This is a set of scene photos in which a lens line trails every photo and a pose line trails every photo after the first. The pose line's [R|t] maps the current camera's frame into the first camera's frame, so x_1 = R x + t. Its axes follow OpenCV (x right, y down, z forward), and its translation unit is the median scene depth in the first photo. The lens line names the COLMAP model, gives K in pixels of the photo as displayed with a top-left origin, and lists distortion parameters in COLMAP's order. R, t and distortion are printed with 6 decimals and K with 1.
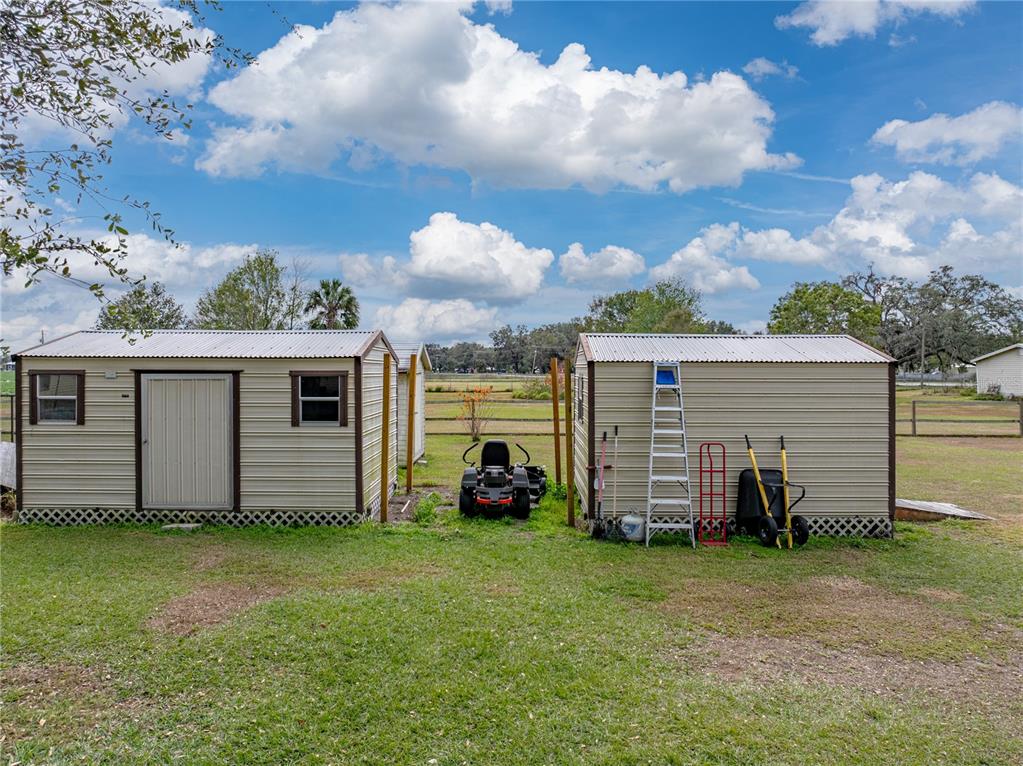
lens RADIAL K [[746.6, 0, 513.2], [0, 746.6, 366.2], [0, 0, 1]] dist [-0.039224, 0.035922]
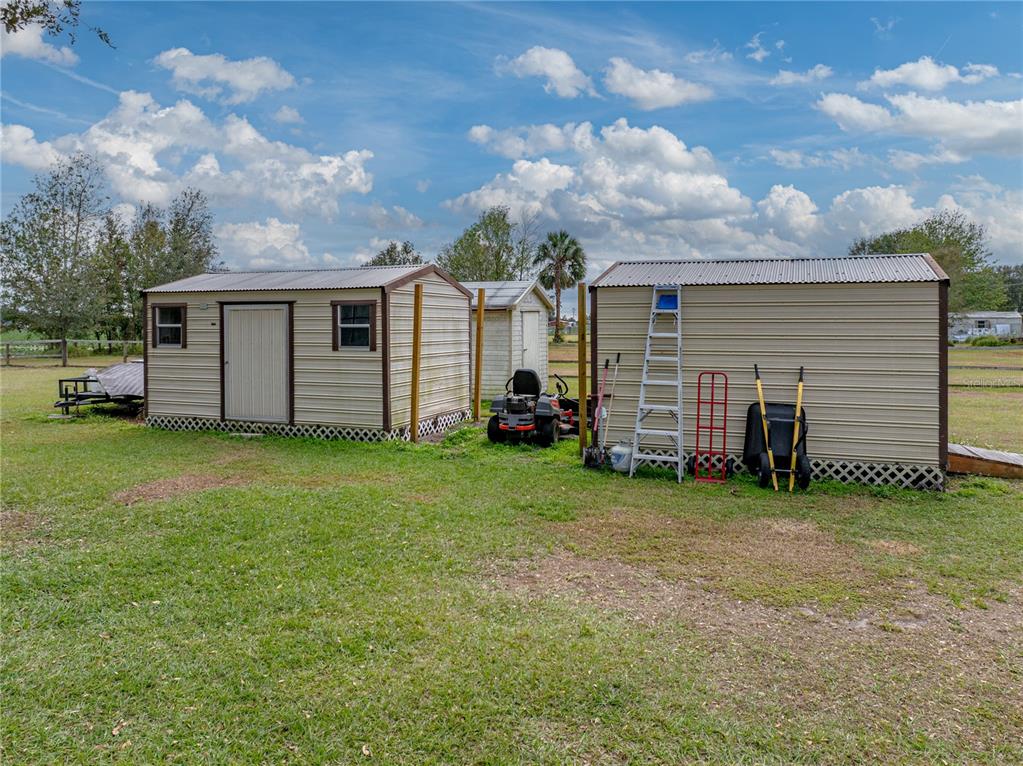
lens RADIAL K [[746.6, 0, 502.6], [0, 746.6, 357.3], [0, 0, 1]] dist [-0.039224, 0.035922]
pose [[0.936859, 0.013959, -0.349427, 0.334179], [0.003603, 0.998765, 0.049558, 0.036997], [0.349688, -0.047688, 0.935652, 0.050036]]
